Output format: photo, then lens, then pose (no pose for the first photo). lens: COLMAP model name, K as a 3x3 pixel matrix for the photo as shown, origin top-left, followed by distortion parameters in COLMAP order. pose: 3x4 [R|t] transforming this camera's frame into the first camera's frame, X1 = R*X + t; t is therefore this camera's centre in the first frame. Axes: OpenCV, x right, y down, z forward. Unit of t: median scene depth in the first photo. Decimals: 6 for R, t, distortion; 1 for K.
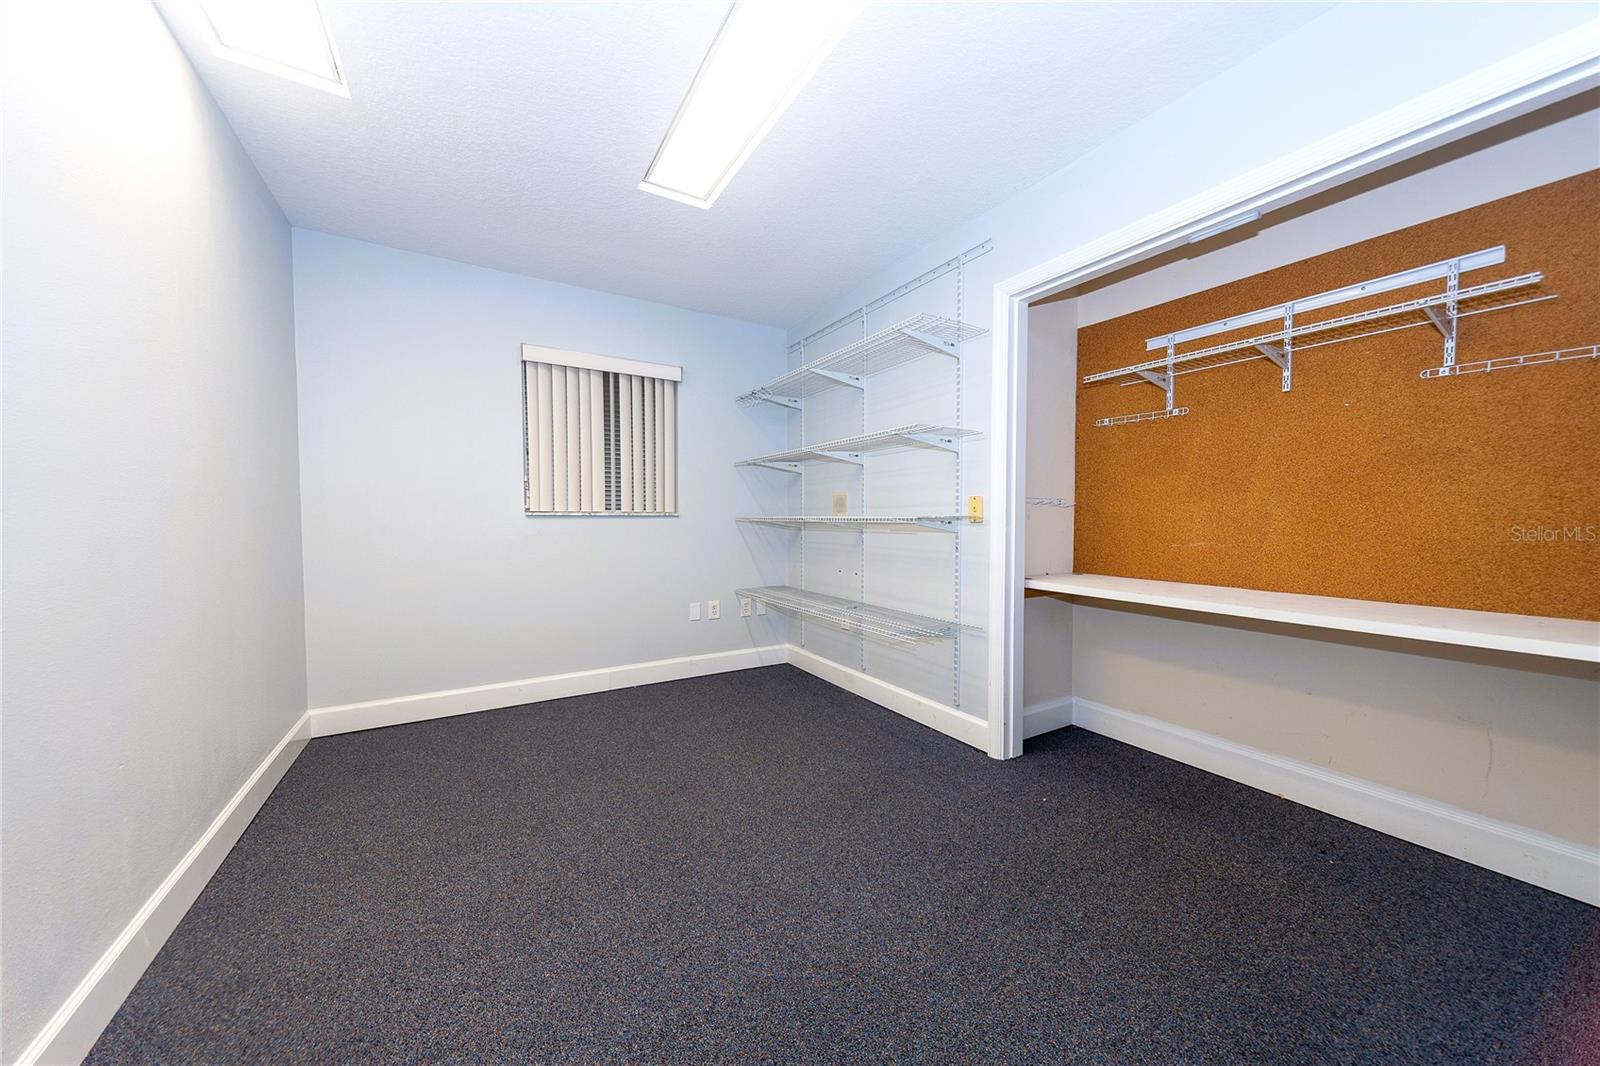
lens RADIAL K [[544.3, 0, 798.3], [0, 544.3, 533.9], [0, 0, 1]] dist [0.002925, -0.001364]
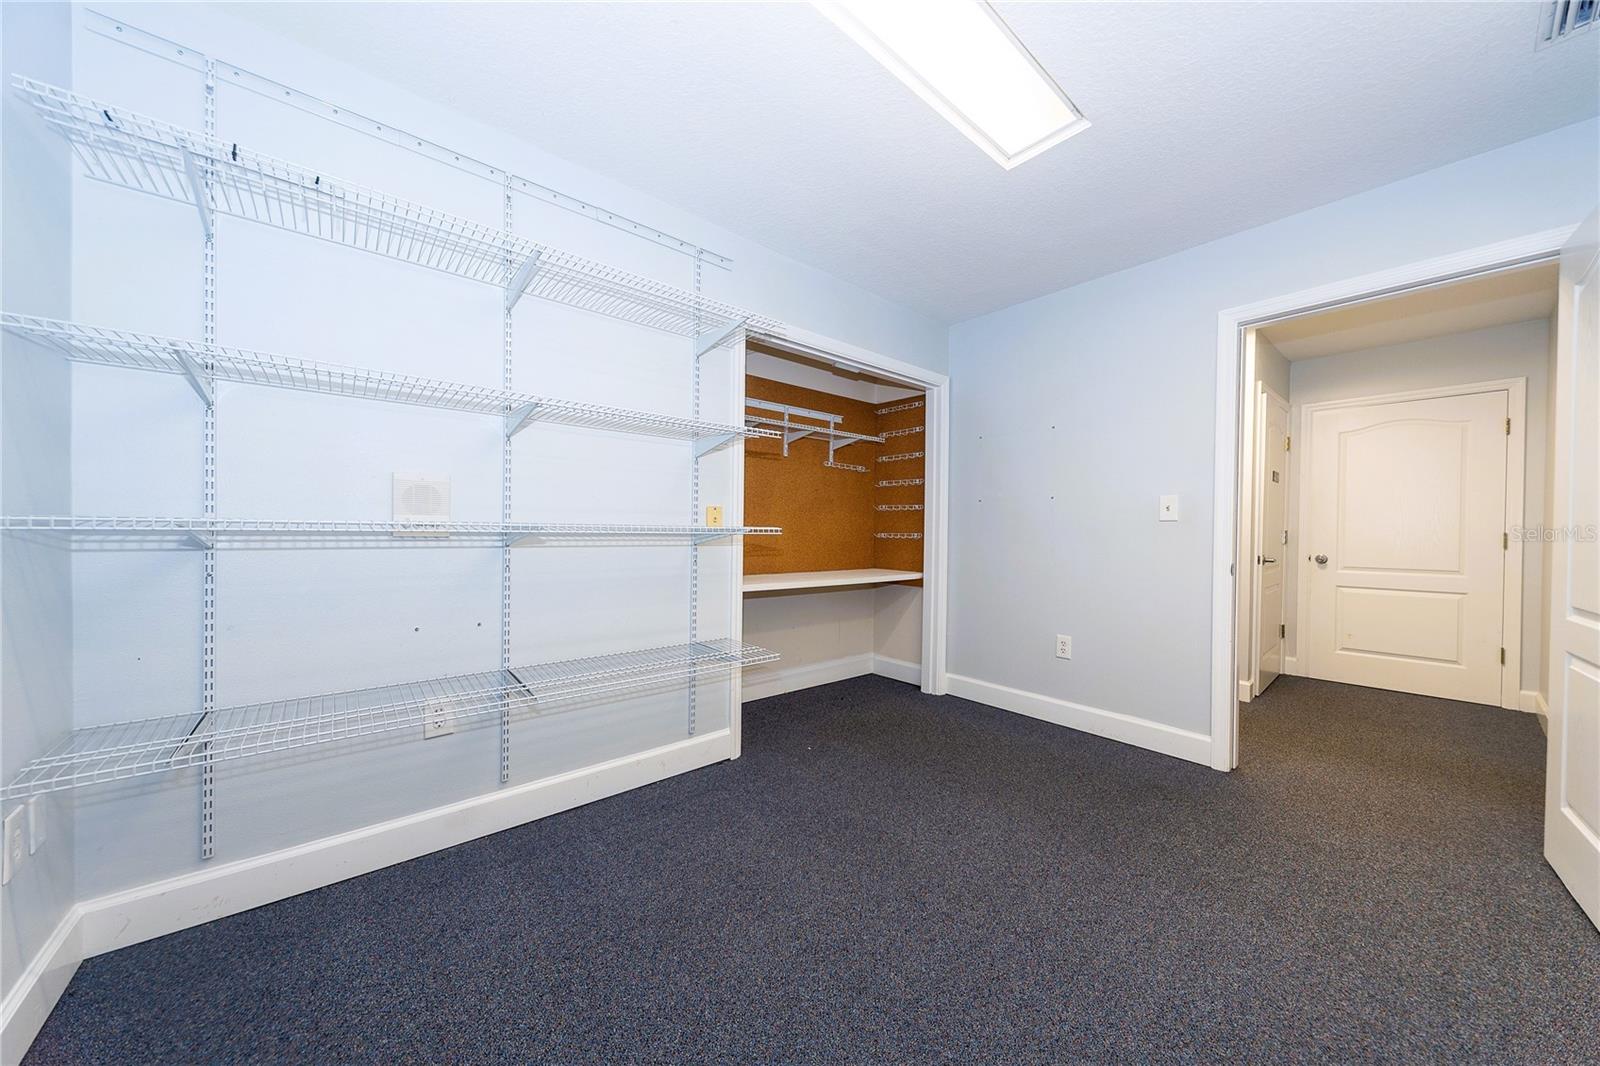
lens RADIAL K [[544.3, 0, 799.0], [0, 544.3, 531.5], [0, 0, 1]] dist [0.002925, -0.001364]
pose [[-0.164463, -0.009357, 0.986339, -0.876968], [0.006574, 0.999922, 0.010582, -0.044317], [-0.986361, 0.008225, -0.164389, 1.339734]]
